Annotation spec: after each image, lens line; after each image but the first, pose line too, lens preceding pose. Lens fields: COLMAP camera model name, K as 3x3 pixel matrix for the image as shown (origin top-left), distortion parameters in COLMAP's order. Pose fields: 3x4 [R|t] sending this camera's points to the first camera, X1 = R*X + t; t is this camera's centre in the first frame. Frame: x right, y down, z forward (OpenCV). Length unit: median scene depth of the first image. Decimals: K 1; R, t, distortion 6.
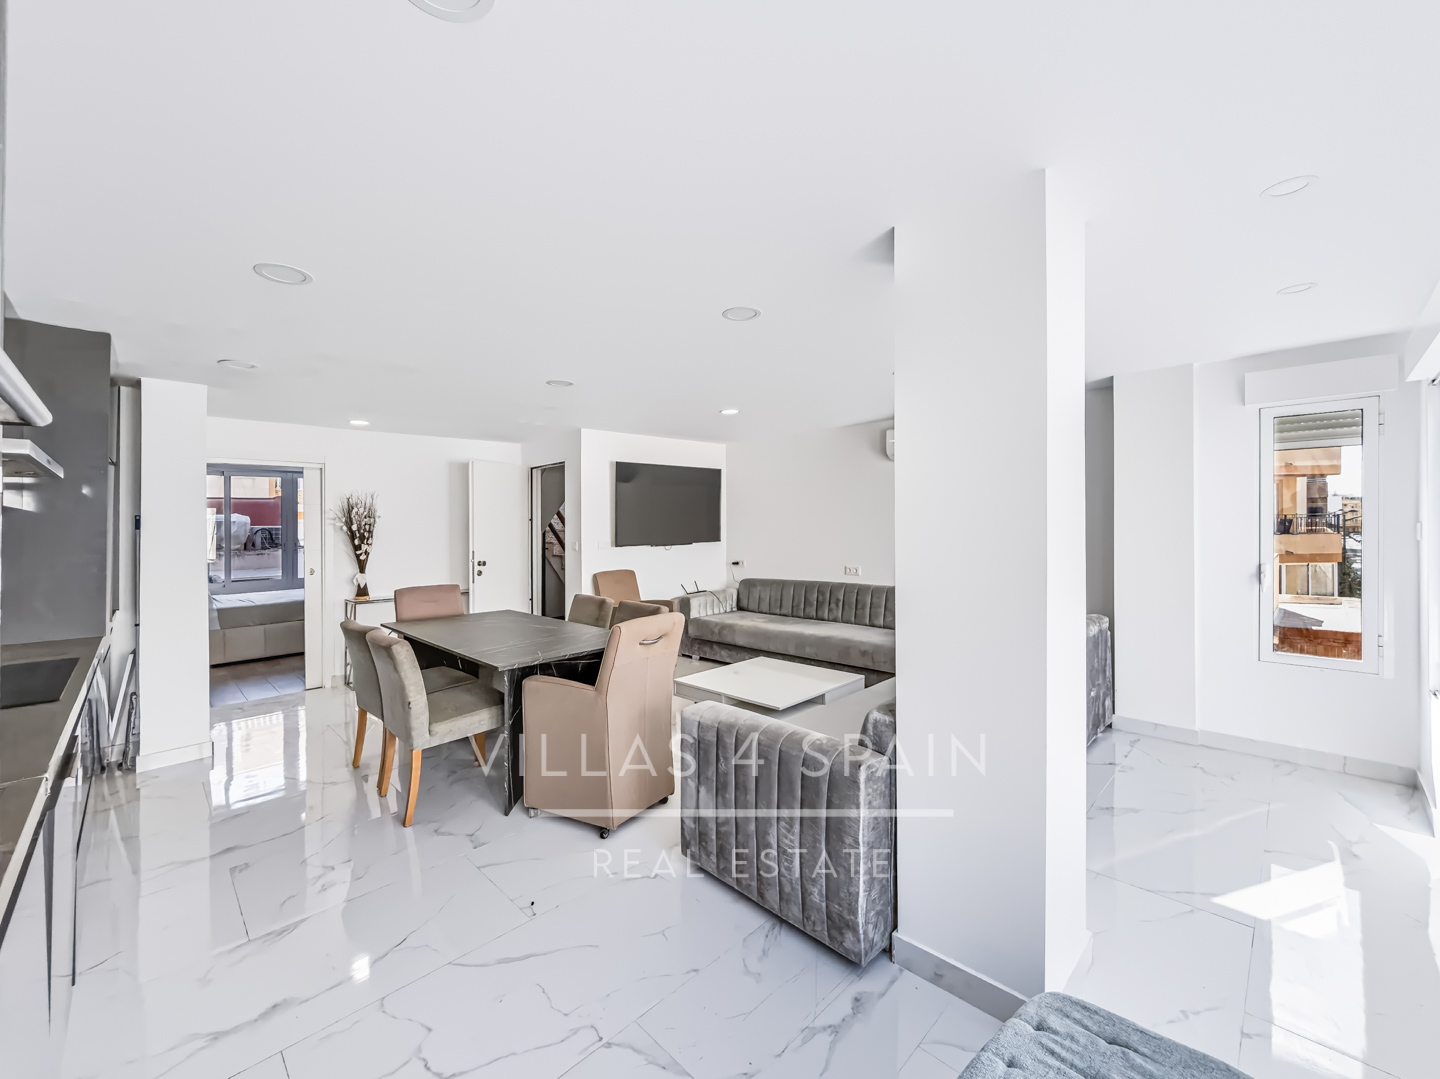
lens RADIAL K [[579.3, 0, 715.4], [0, 579.3, 517.2], [0, 0, 1]] dist [-0.001489, -0.000071]
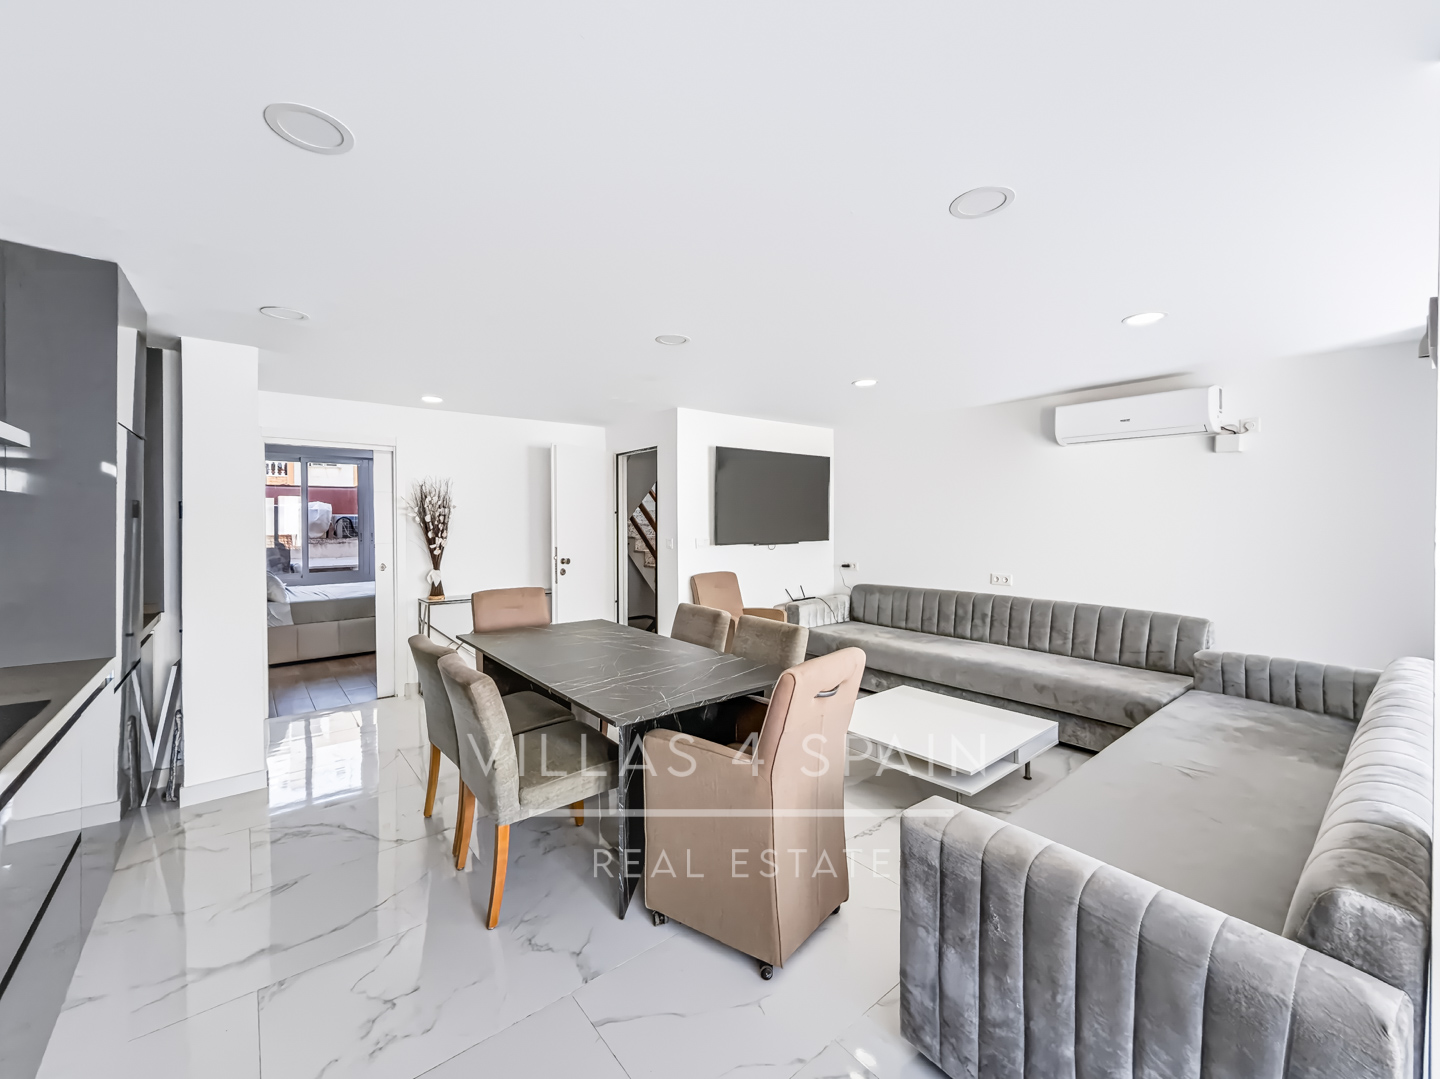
lens RADIAL K [[582.4, 0, 725.4], [0, 582.4, 536.1], [0, 0, 1]] dist [0.001080, 0.000032]
pose [[0.995649, 0.017833, -0.091466, -0.084736], [-0.013938, 0.998976, 0.043052, -0.000185], [0.092140, -0.041590, 0.994877, 0.148261]]
